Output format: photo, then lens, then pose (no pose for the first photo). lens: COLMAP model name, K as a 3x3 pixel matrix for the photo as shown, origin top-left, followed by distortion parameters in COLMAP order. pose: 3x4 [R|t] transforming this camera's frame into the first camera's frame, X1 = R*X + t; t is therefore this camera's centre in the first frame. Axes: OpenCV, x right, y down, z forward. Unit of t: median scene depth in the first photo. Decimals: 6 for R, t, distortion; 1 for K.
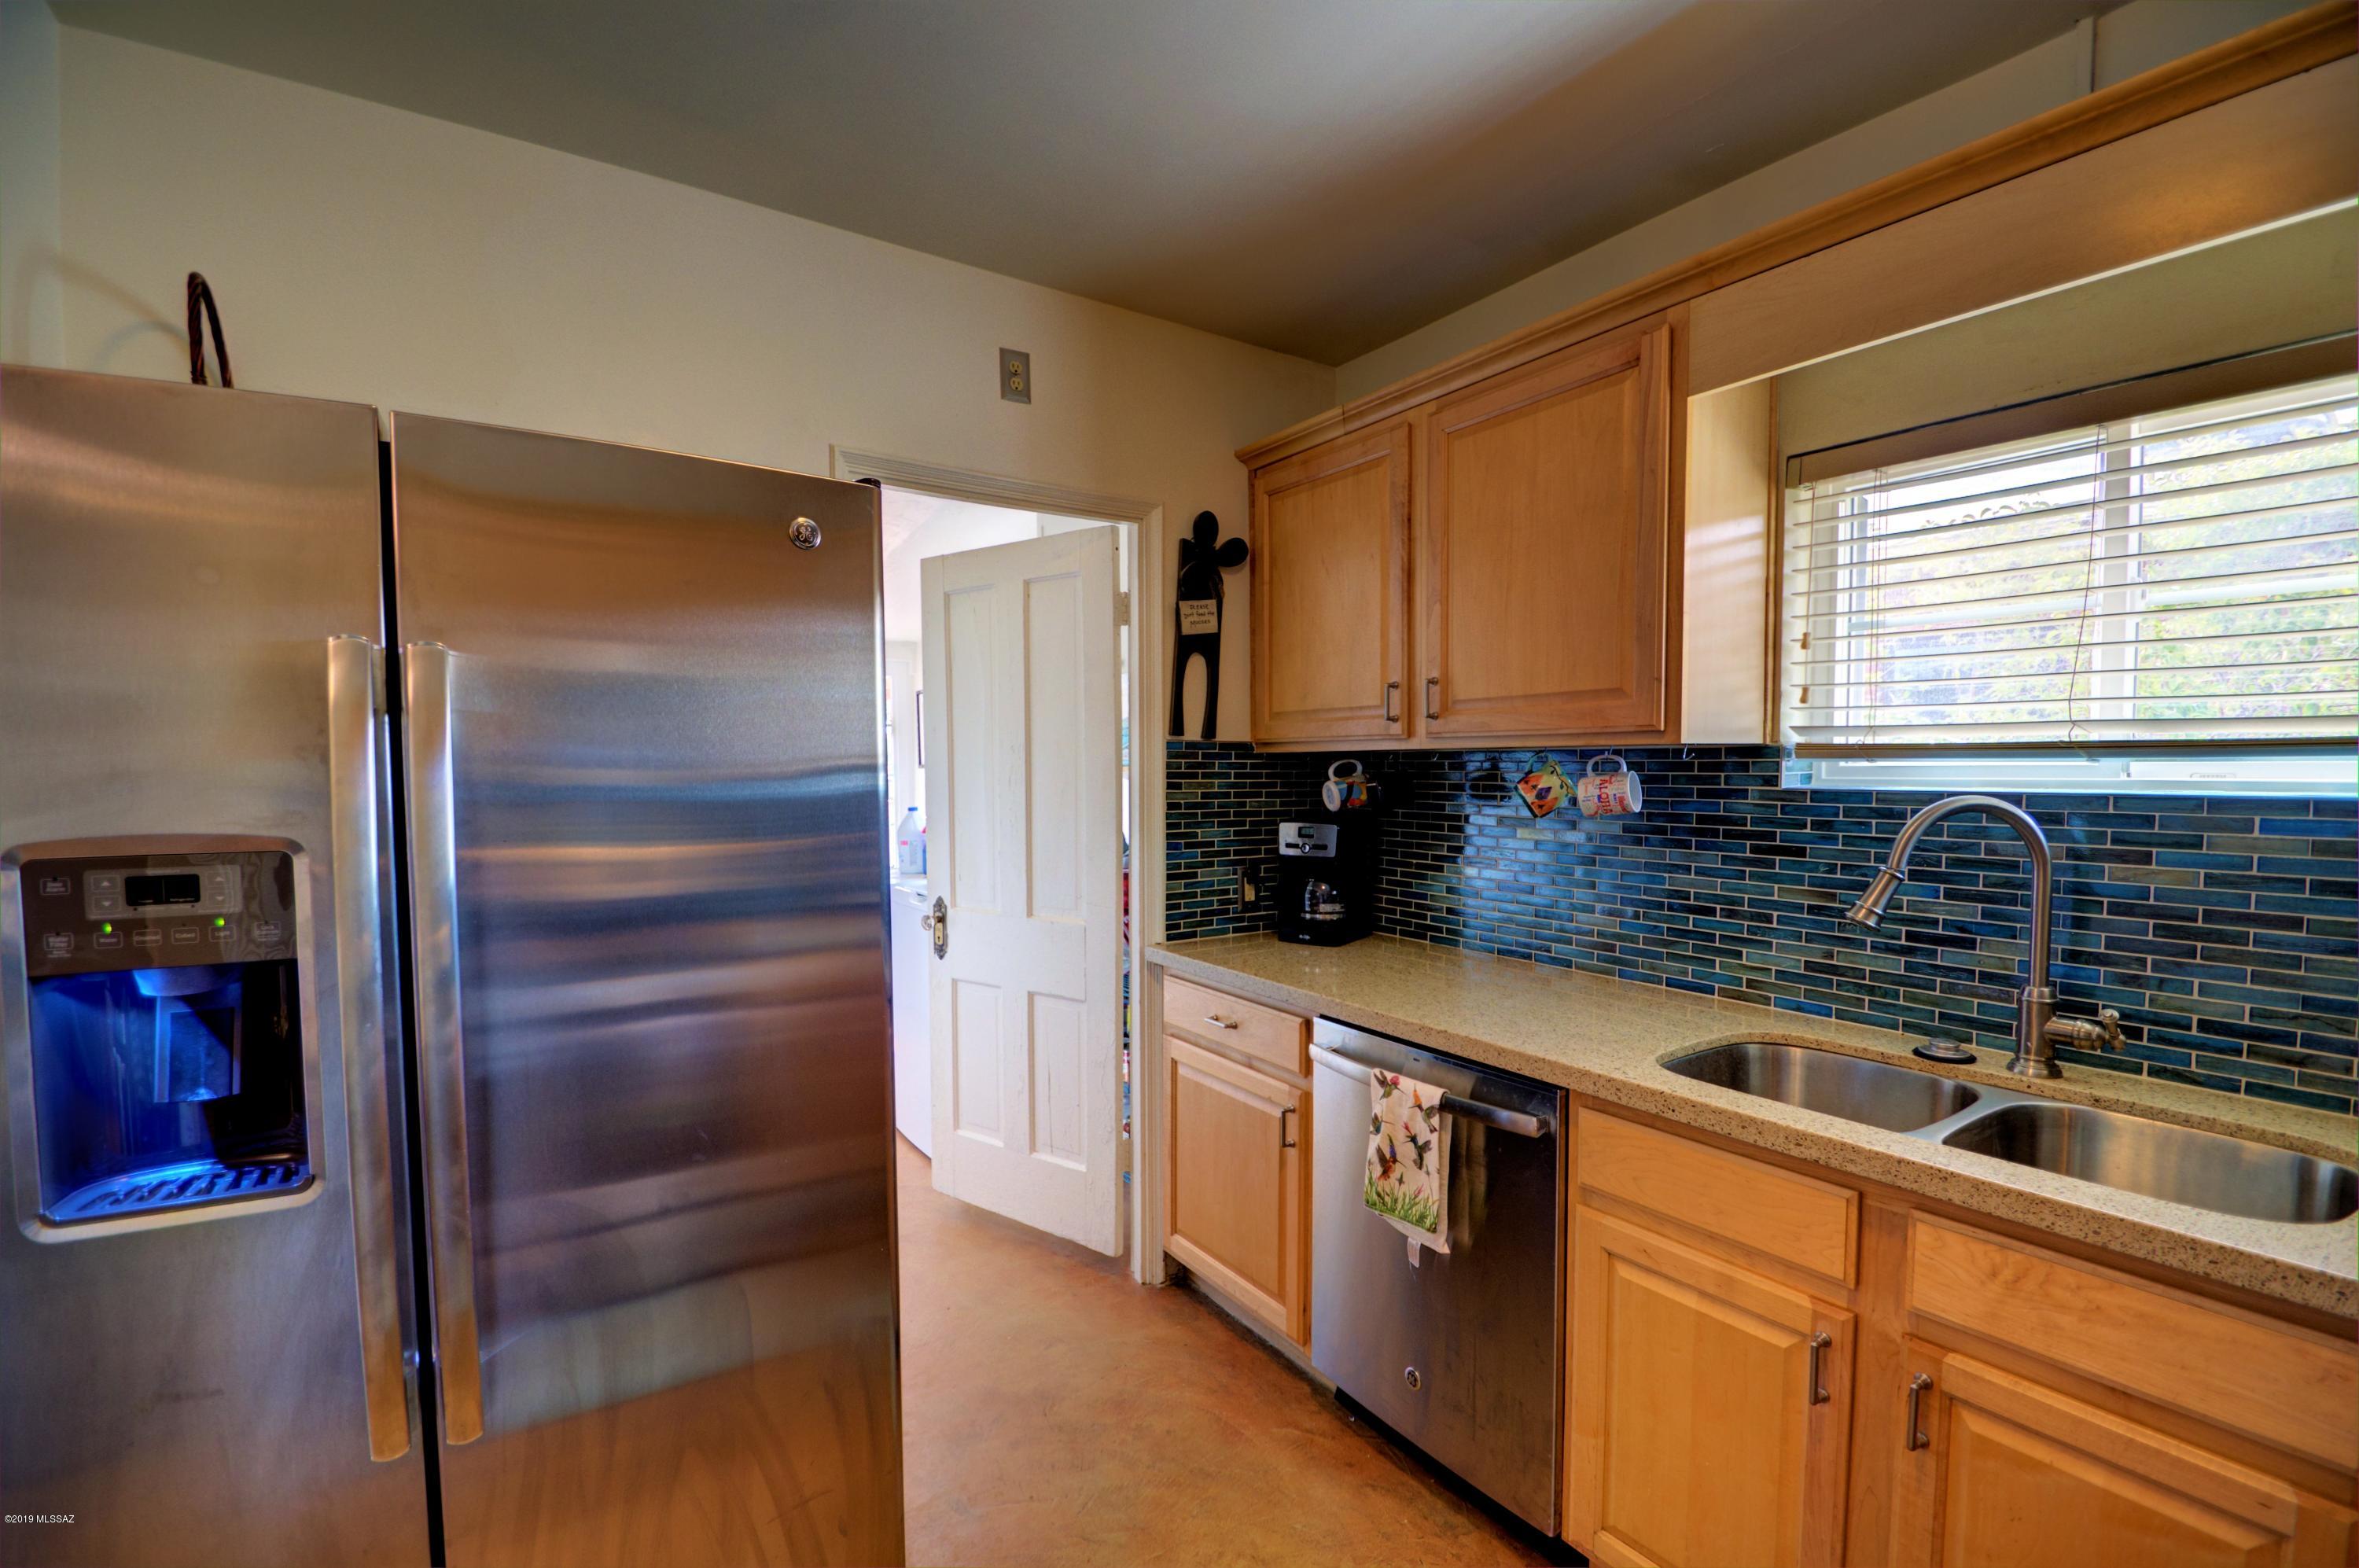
lens RADIAL K [[1013.9, 0, 1141.1], [0, 1013.9, 812.4], [0, 0, 1]] dist [-0.014723, -0.005877]
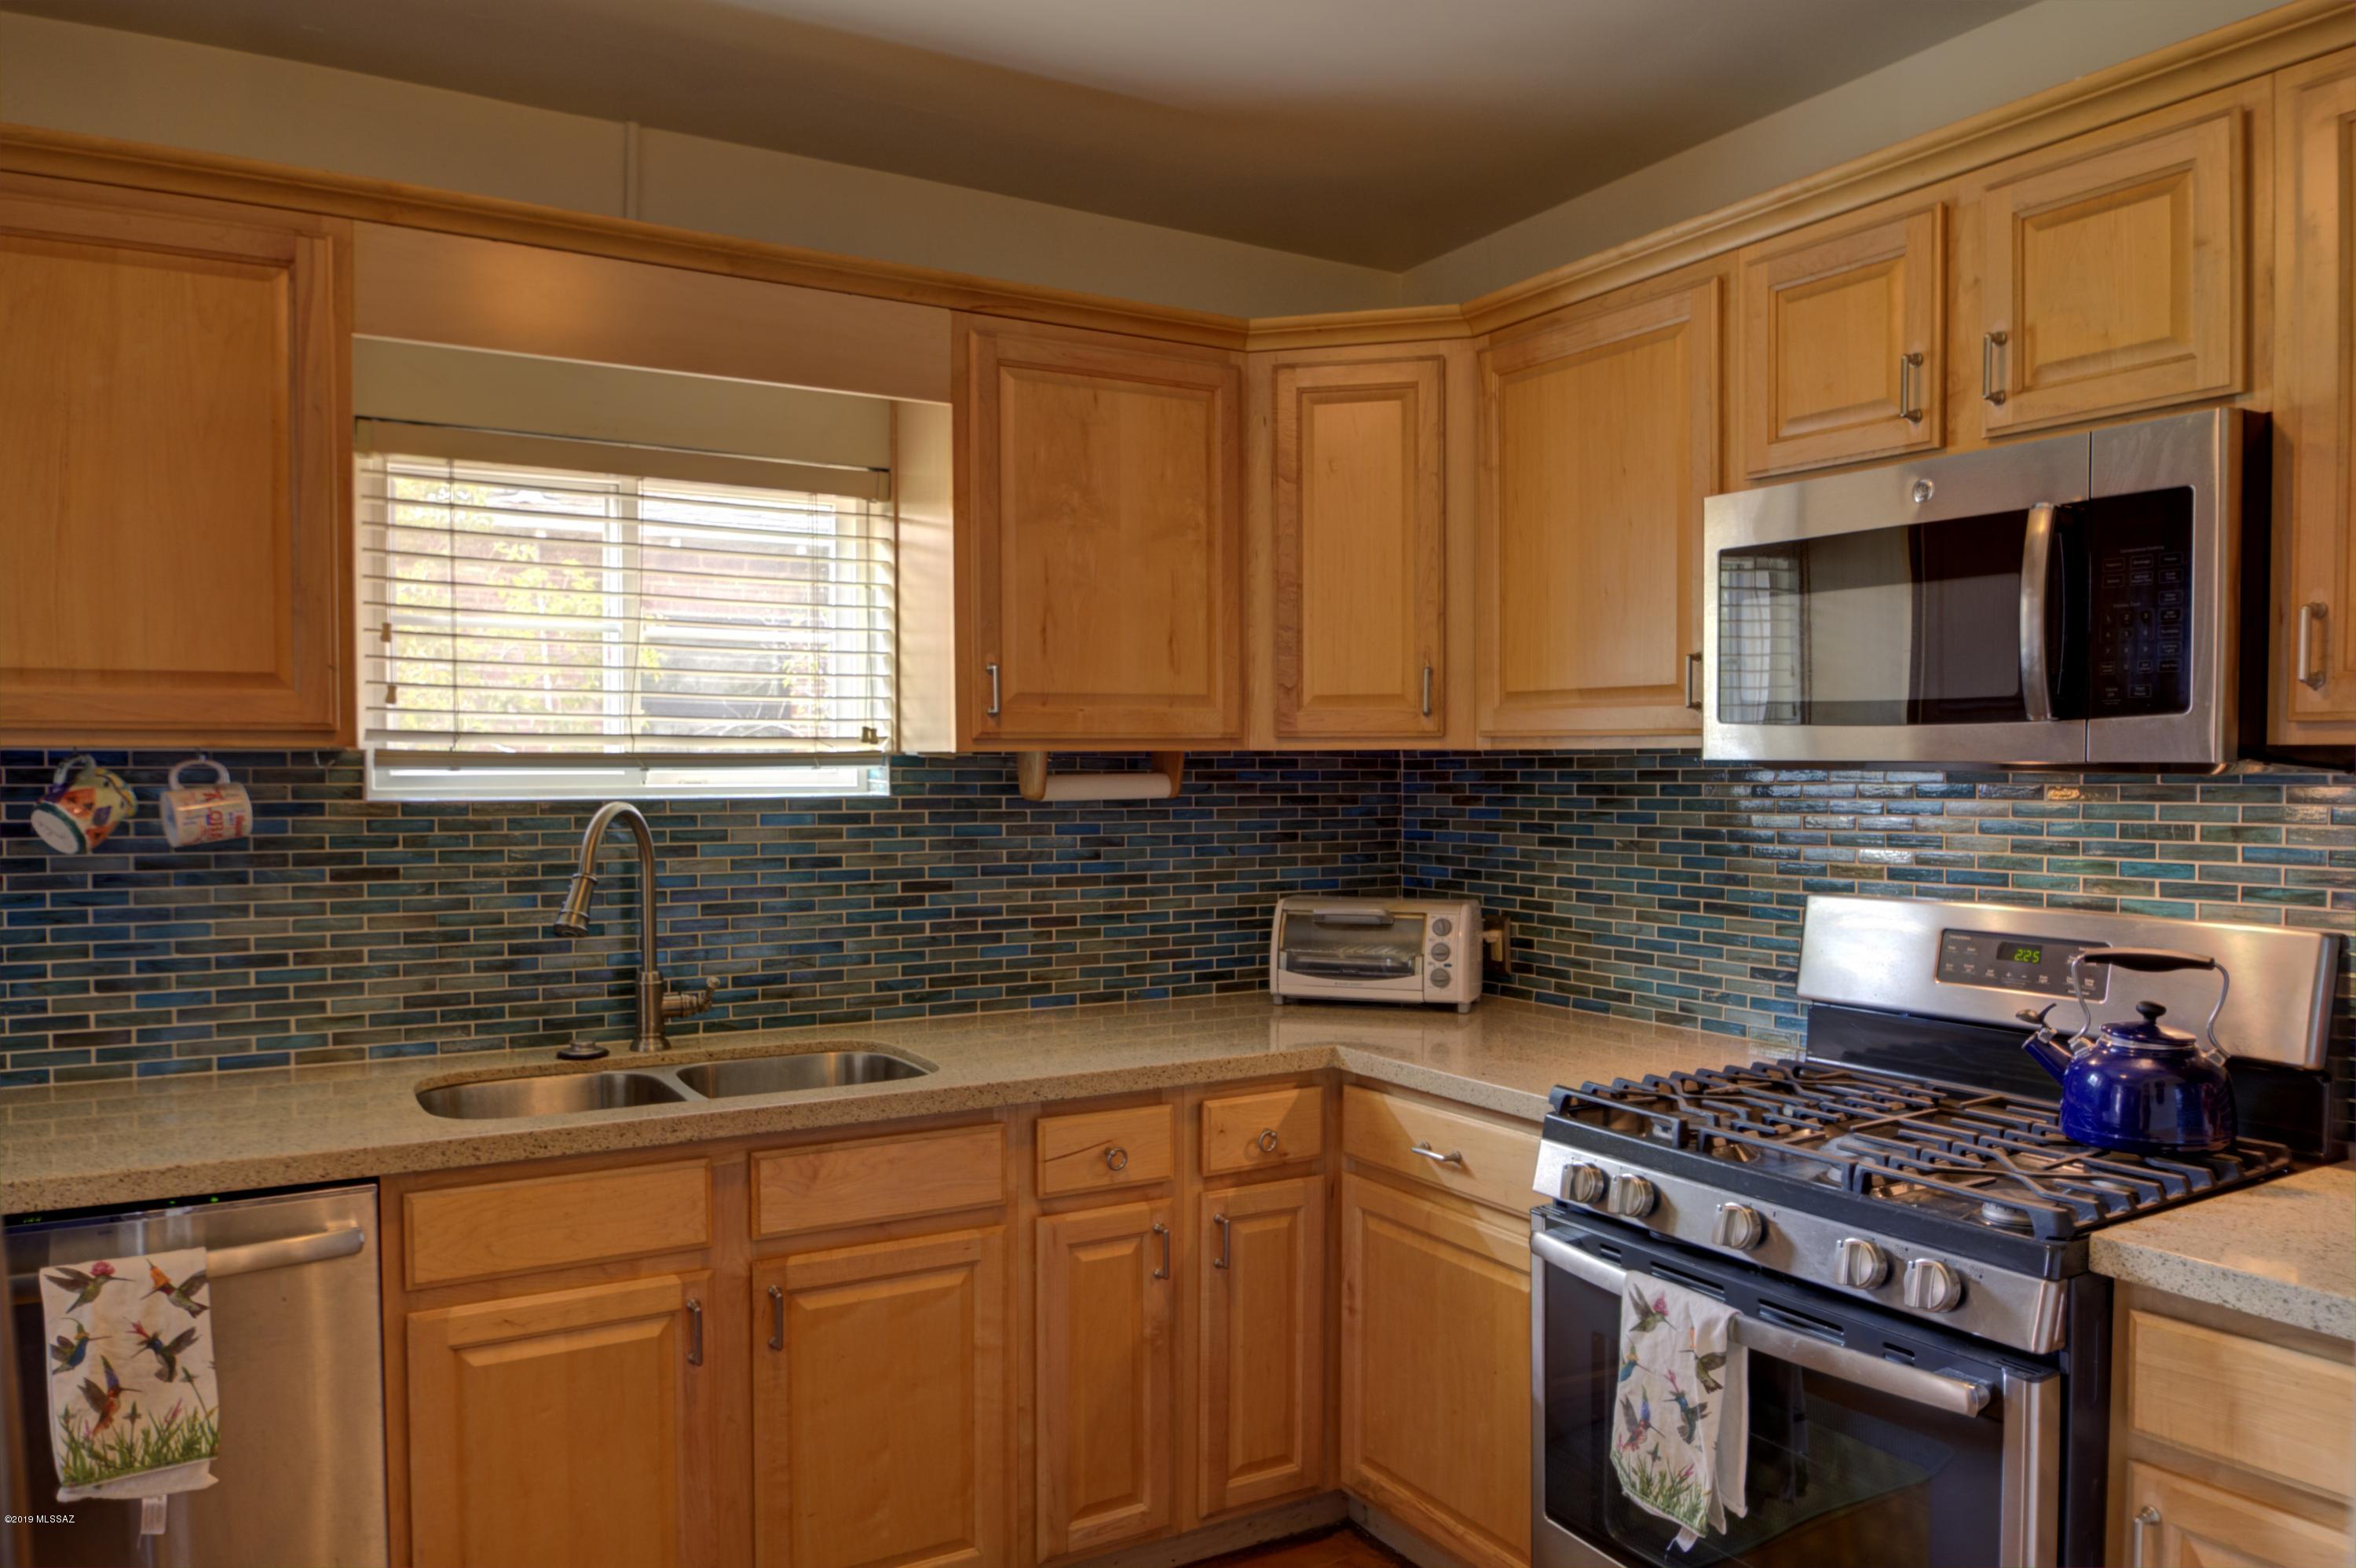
lens RADIAL K [[1637.7, 0, 1172.0], [0, 1637.7, 788.3], [0, 0, 1]] dist [-0.093607, -0.002983]
pose [[-0.002500, -0.002117, 0.999995, -0.749324], [0.049442, 0.998774, 0.002238, -0.004592], [-0.998774, 0.049447, -0.002393, 0.332487]]
